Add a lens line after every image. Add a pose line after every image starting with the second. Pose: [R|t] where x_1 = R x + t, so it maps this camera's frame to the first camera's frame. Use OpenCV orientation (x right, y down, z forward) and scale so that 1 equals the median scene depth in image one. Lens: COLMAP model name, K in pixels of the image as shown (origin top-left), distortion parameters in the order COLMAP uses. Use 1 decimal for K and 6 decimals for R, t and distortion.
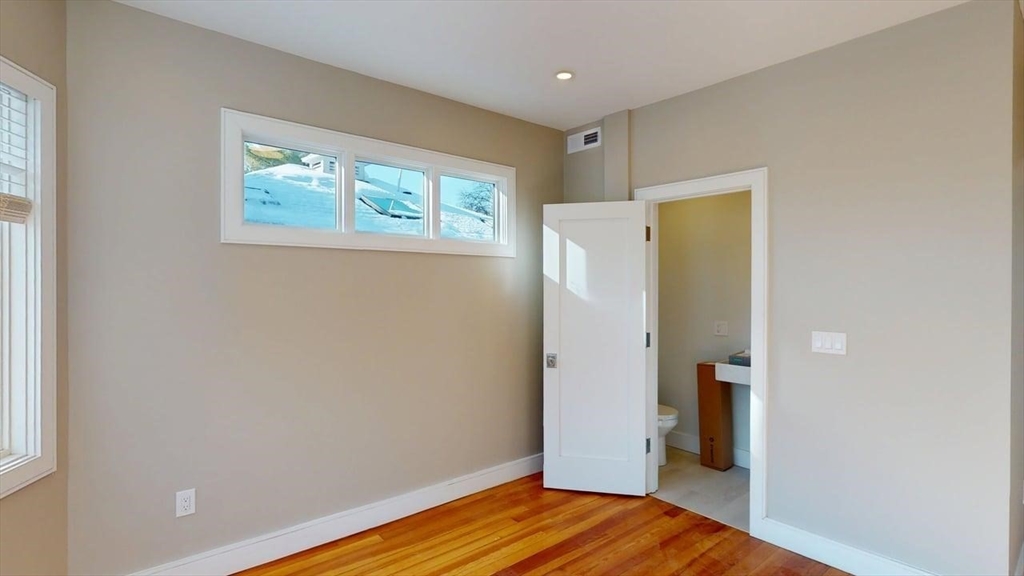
lens RADIAL K [[495.8, 0, 519.4], [0, 495.8, 287.3], [0, 0, 1]] dist [-0.002112, -0.000593]
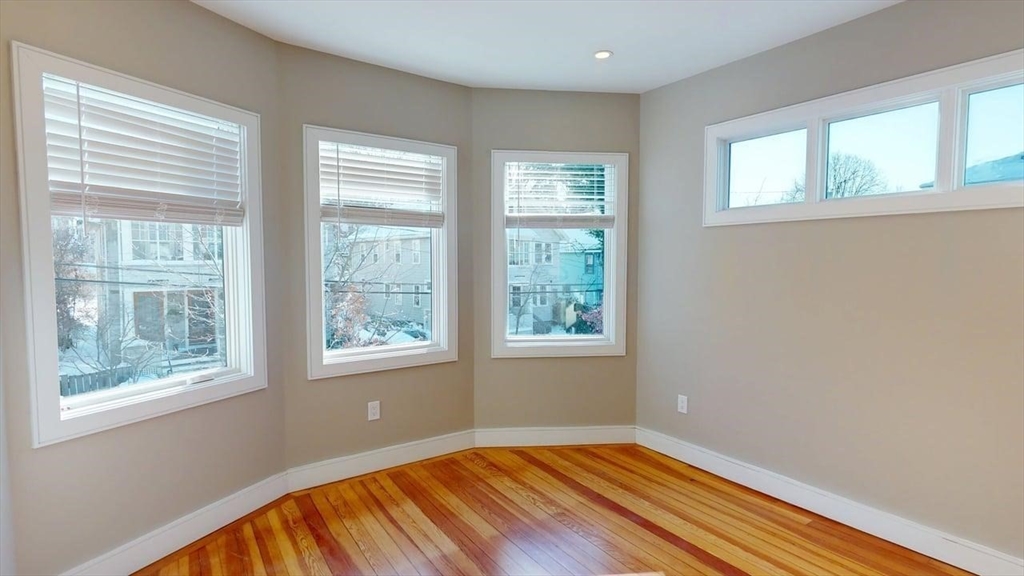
lens RADIAL K [[495.8, 0, 519.4], [0, 495.8, 287.3], [0, 0, 1]] dist [-0.002112, -0.000593]
pose [[-0.079311, 0.053933, -0.995390, 0.730576], [-0.005640, 0.998495, 0.054551, 0.004632], [0.996834, 0.009941, -0.078887, 0.546749]]
